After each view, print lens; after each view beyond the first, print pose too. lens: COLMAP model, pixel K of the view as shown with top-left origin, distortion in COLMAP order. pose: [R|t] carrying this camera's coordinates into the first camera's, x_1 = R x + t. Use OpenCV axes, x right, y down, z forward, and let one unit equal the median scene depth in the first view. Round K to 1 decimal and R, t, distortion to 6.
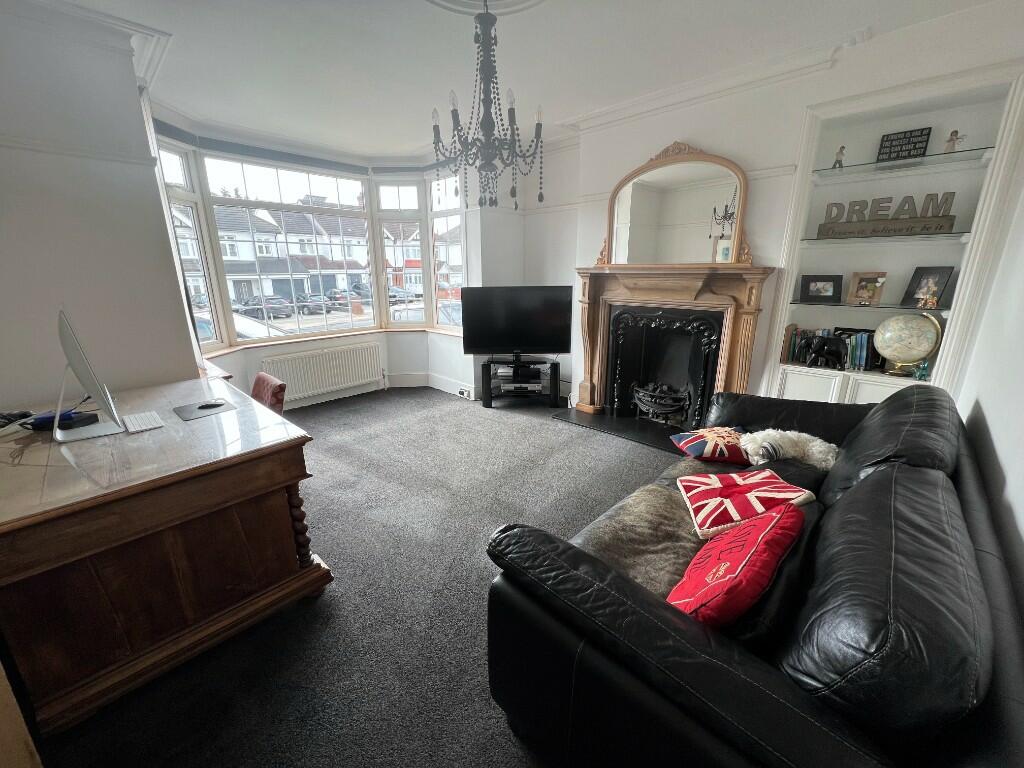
lens RADIAL K [[410.5, 0, 510.2], [0, 410.5, 380.1], [0, 0, 1]] dist [0.000907, 0.000321]
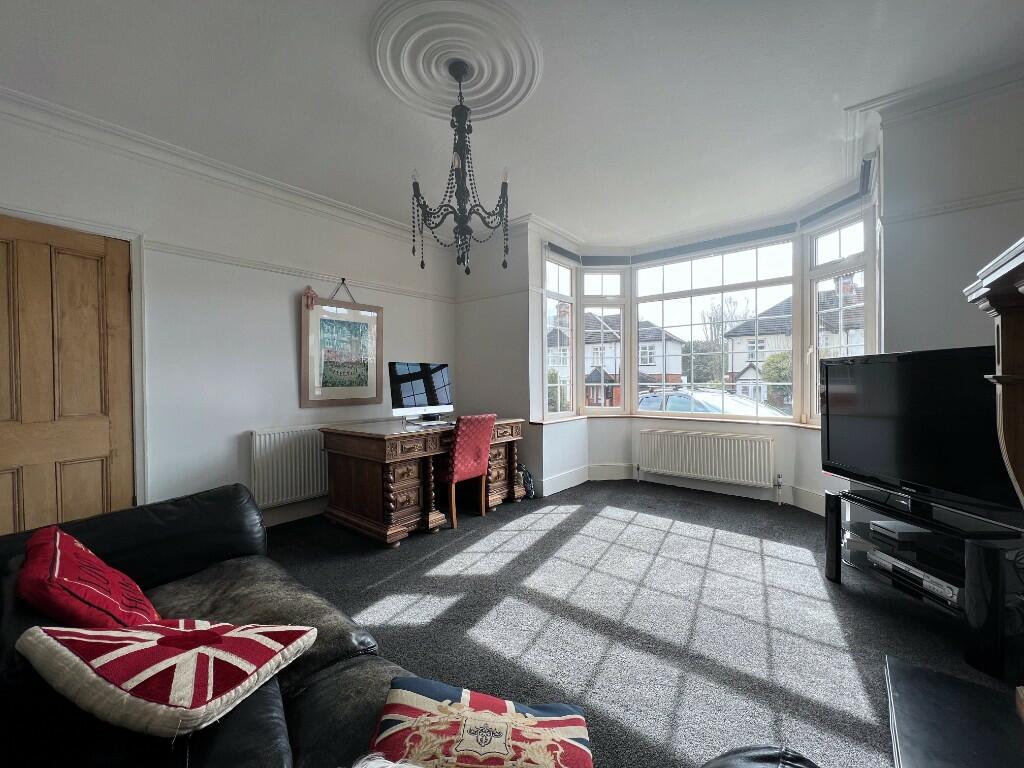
lens RADIAL K [[410.5, 0, 510.2], [0, 410.5, 380.1], [0, 0, 1]] dist [0.000907, 0.000321]
pose [[0.063203, 0.009121, -0.997959, 0.458011], [-0.245851, 0.969284, -0.006712, -0.078974], [0.967245, 0.245774, 0.063504, 0.516272]]
